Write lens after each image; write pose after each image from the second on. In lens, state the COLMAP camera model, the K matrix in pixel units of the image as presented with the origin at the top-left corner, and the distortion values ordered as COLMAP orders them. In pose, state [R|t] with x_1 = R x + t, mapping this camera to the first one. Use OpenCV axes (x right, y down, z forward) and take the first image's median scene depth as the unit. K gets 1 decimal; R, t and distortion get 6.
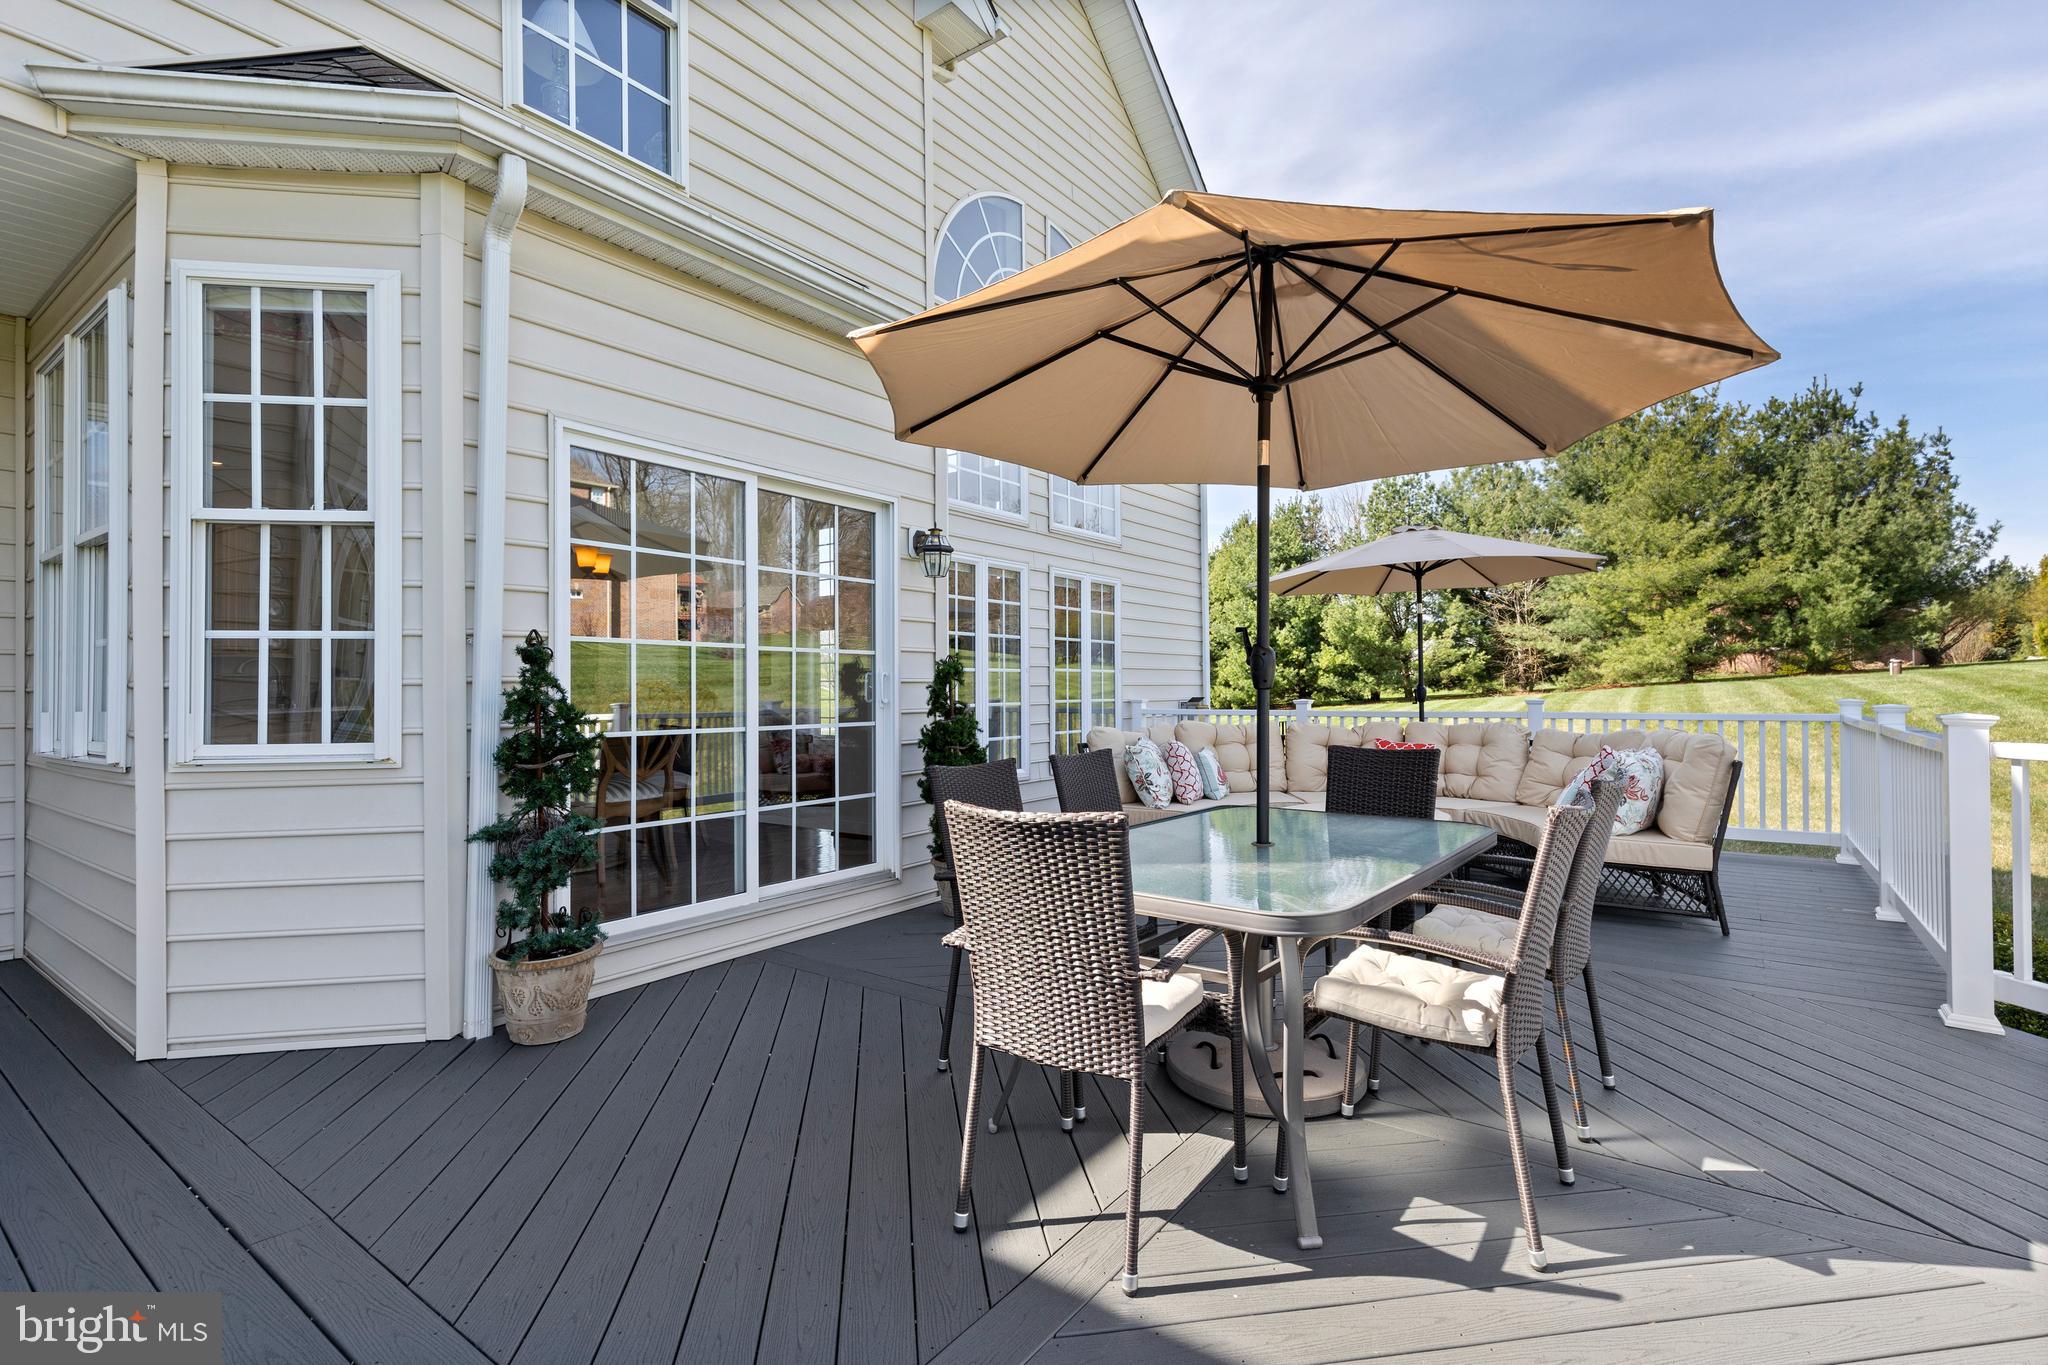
lens RADIAL K [[941.3, 0, 1029.4], [0, 941.3, 677.3], [0, 0, 1]] dist [0.002623, -0.000189]
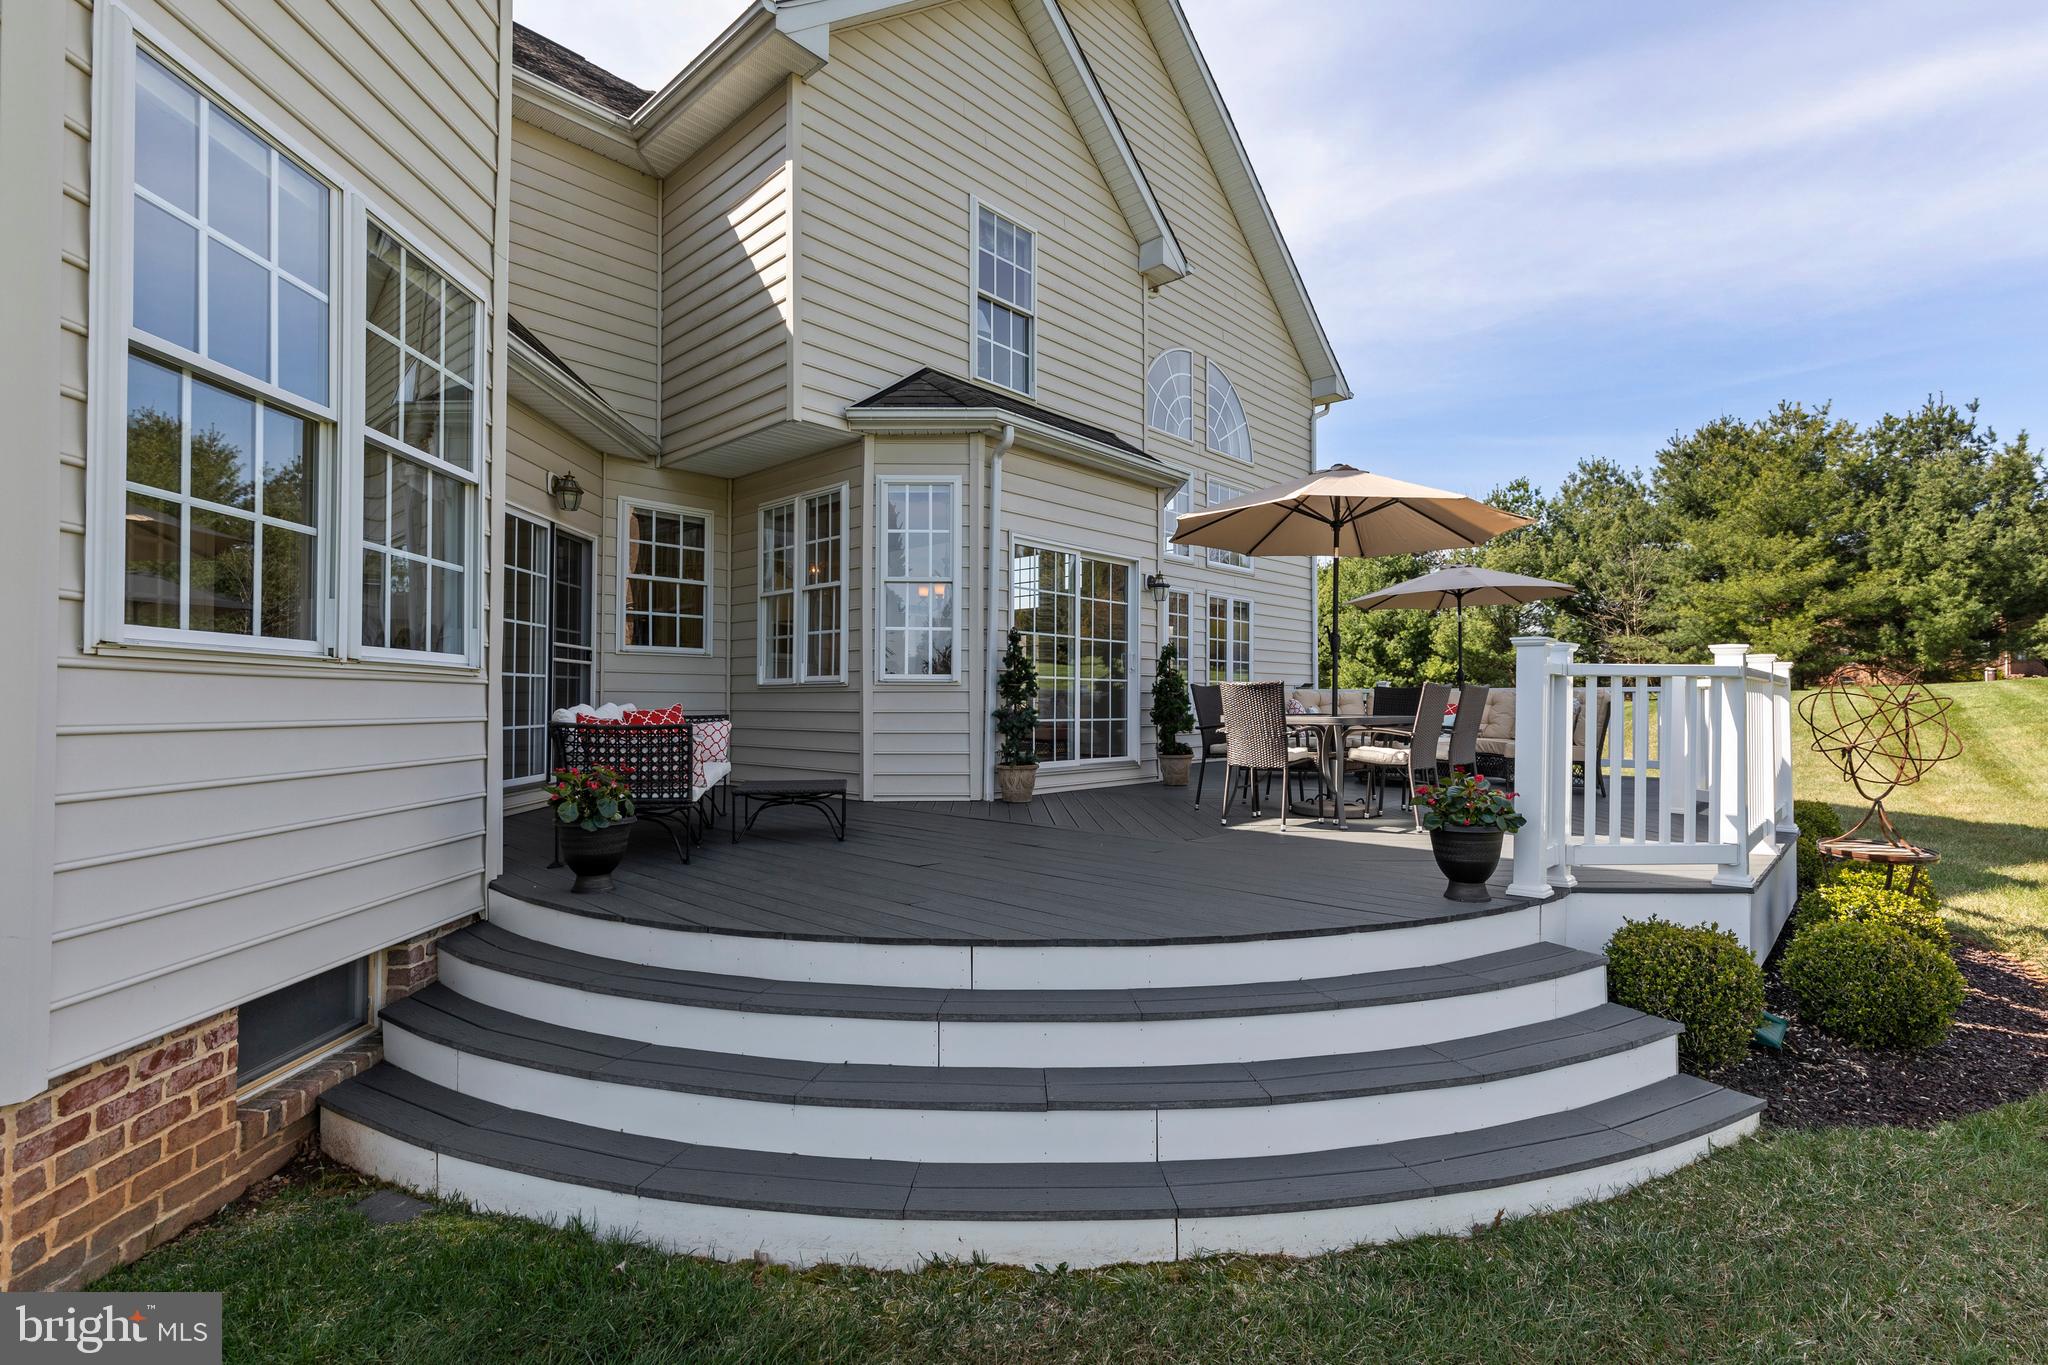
lens RADIAL K [[941.7, 0, 1026.1], [0, 941.7, 694.2], [0, 0, 1]] dist [-0.002498, -0.000242]
pose [[0.993437, 0.007759, -0.114118, -0.022877], [-0.007329, 0.999964, 0.004187, 0.010497], [0.114147, -0.003323, 0.993458, -0.129621]]
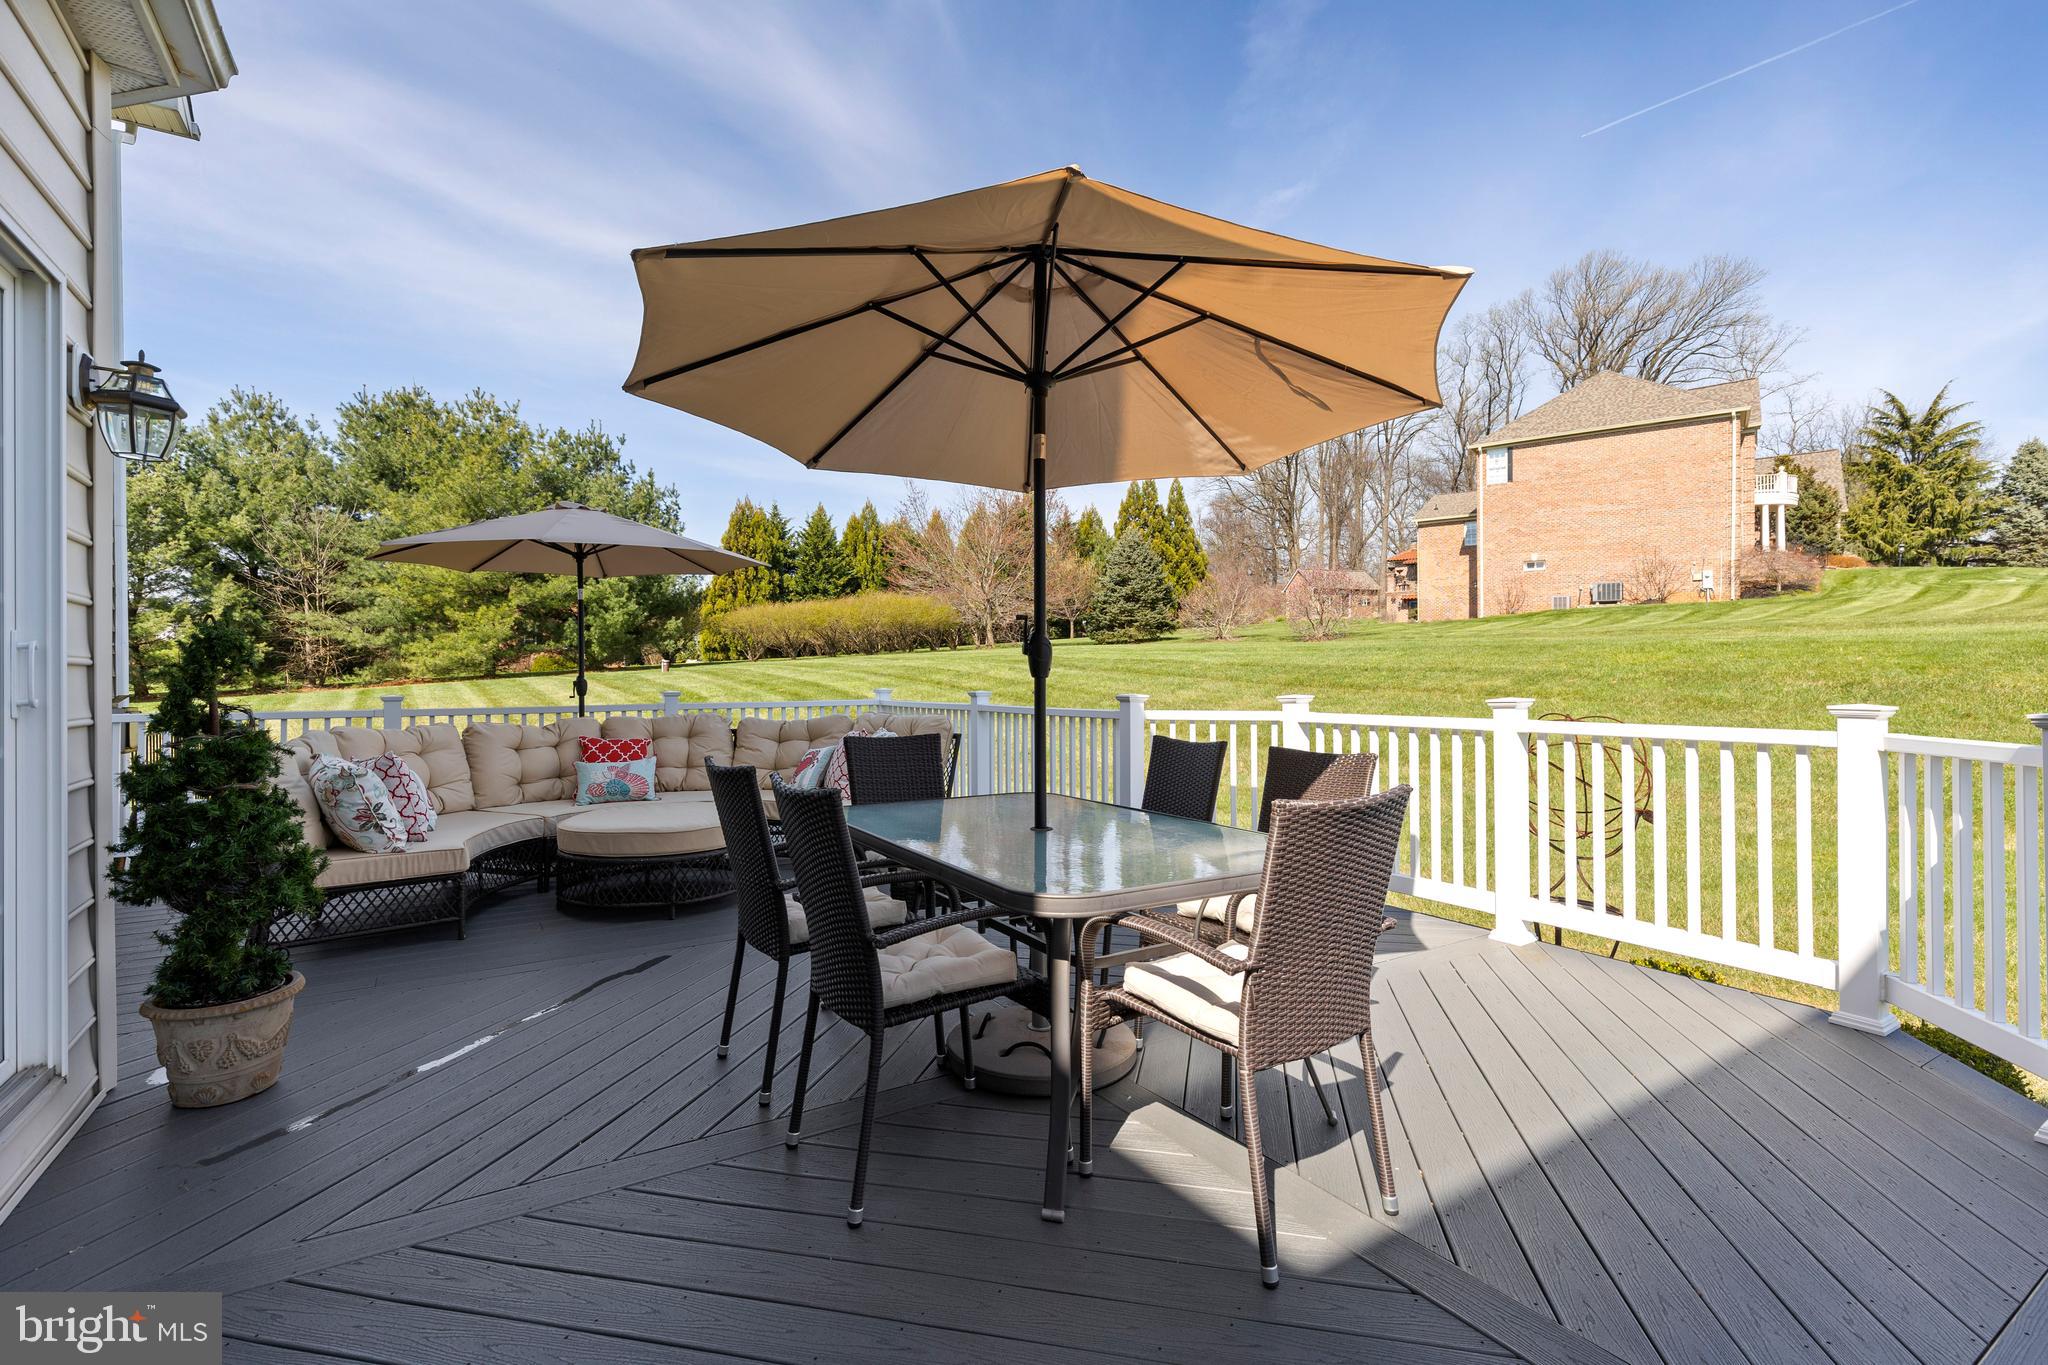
lens RADIAL K [[941.3, 0, 1029.4], [0, 941.3, 677.3], [0, 0, 1]] dist [0.002623, -0.000189]
pose [[0.371761, 0.006310, 0.928307, -0.060309], [-0.010436, 0.999942, -0.002617, 0.001363], [-0.928270, -0.008715, 0.371806, 0.054117]]
